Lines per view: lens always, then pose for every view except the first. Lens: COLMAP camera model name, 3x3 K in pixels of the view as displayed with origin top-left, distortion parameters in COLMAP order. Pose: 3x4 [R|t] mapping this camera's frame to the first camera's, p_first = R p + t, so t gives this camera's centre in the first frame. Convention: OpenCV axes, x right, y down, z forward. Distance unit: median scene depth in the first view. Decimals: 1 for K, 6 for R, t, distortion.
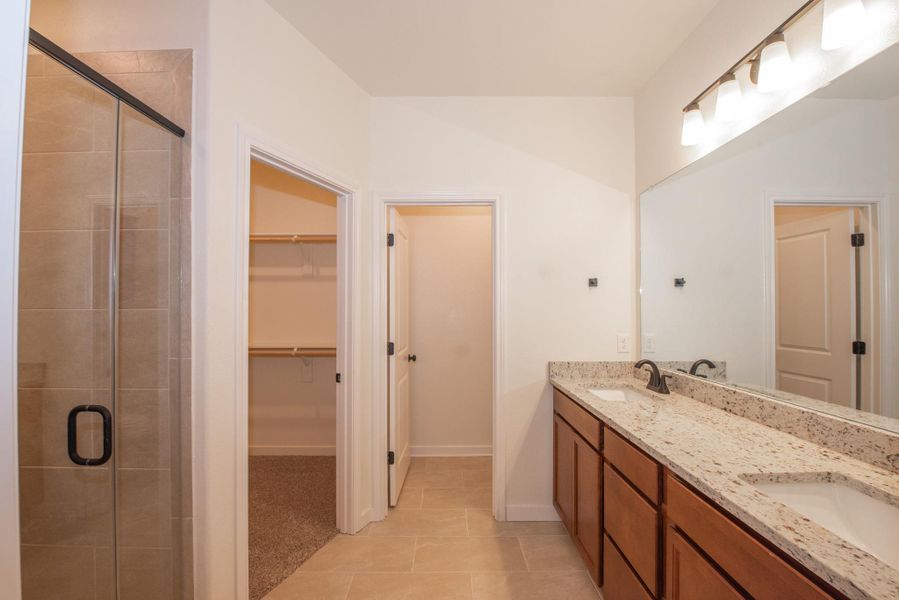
lens RADIAL K [[371.0, 0, 449.5], [0, 371.0, 300.0], [0, 0, 1]] dist [-0.003710, -0.006163]
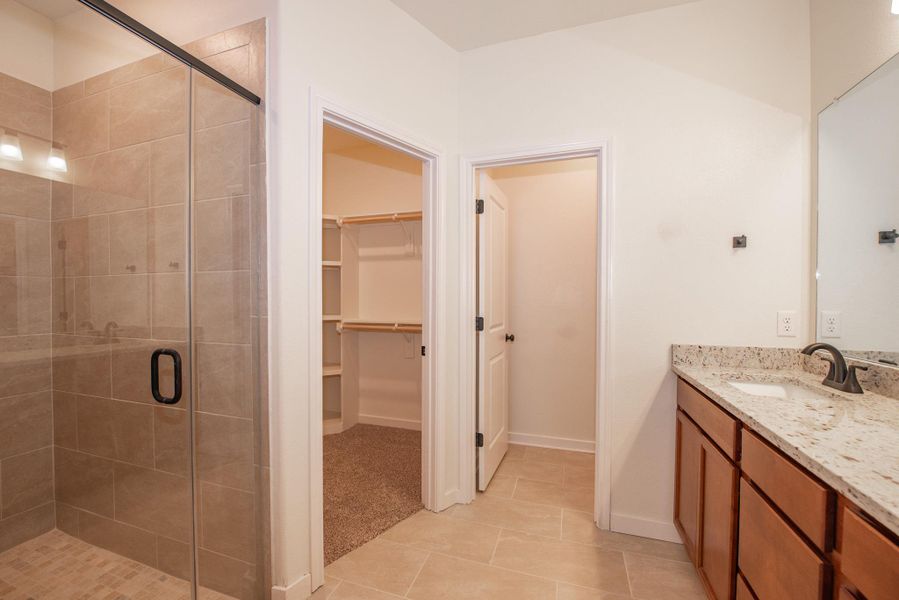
lens RADIAL K [[371.0, 0, 449.5], [0, 371.0, 300.0], [0, 0, 1]] dist [-0.003710, -0.006163]
pose [[0.946763, 0.005025, -0.321891, 0.081105], [0.003677, 0.999644, 0.026421, 0.054507], [0.321909, -0.026198, 0.946408, 0.112004]]
